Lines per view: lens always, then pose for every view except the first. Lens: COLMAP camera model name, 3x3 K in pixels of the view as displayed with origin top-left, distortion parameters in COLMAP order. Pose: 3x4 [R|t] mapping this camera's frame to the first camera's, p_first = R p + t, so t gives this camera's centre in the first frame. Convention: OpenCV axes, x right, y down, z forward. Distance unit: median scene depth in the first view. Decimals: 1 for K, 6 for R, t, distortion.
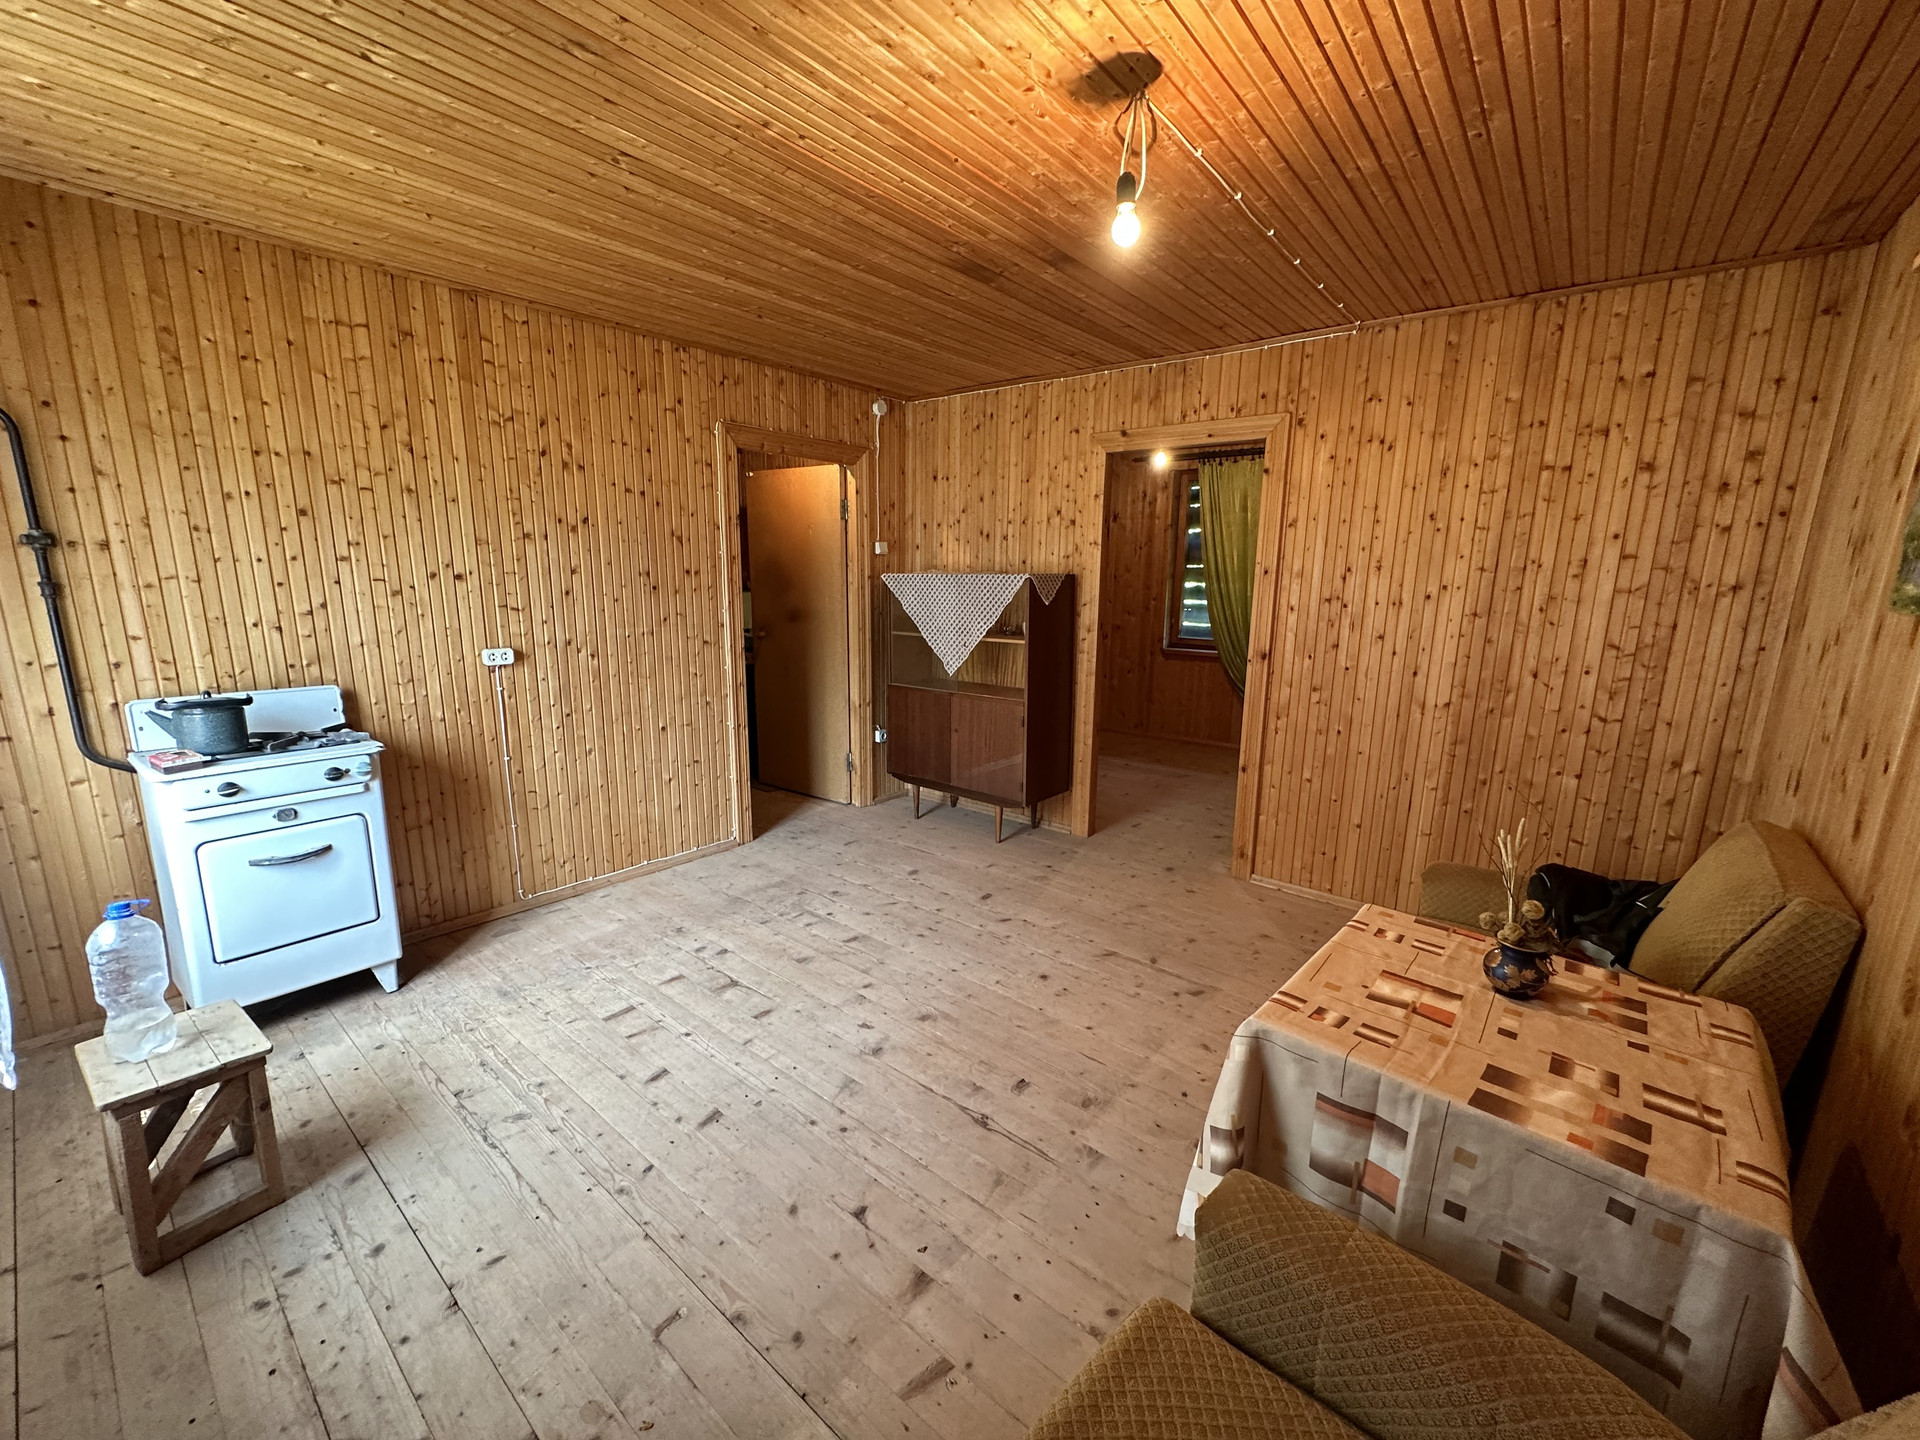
lens RADIAL K [[764.7, 0, 959.4], [0, 764.7, 717.5], [0, 0, 1]] dist [-0.003285, 0.000869]
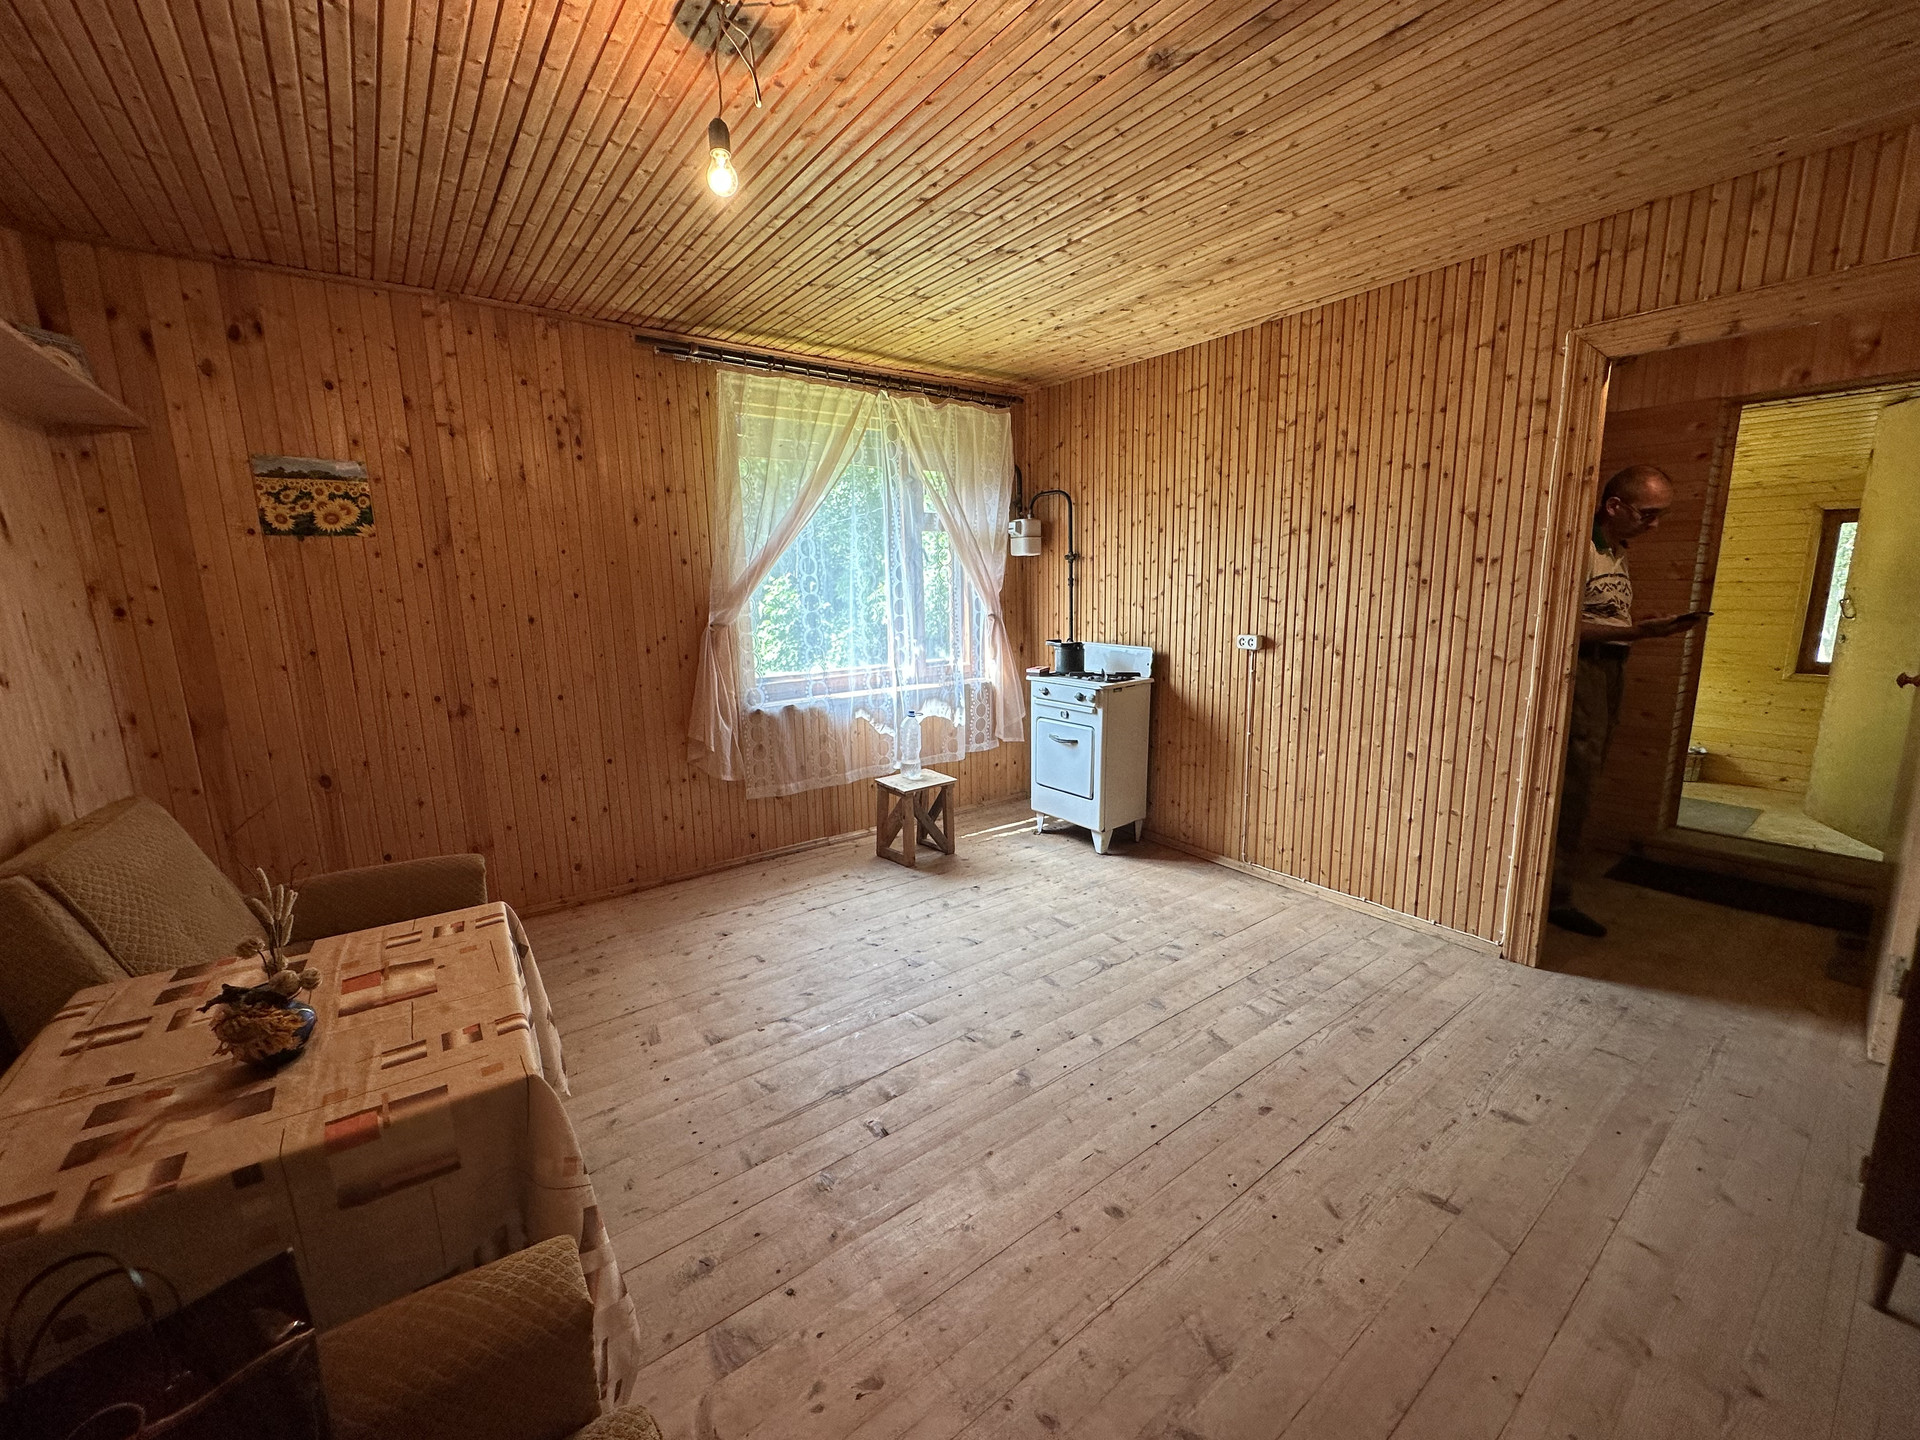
lens RADIAL K [[764.7, 0, 958.6], [0, 764.7, 716.8], [0, 0, 1]] dist [-0.003285, 0.000869]
pose [[-0.235166, 0.159416, -0.958793, 0.805664], [-0.172797, 0.963886, 0.202645, -0.171909], [0.956472, 0.213331, -0.199126, 1.122972]]
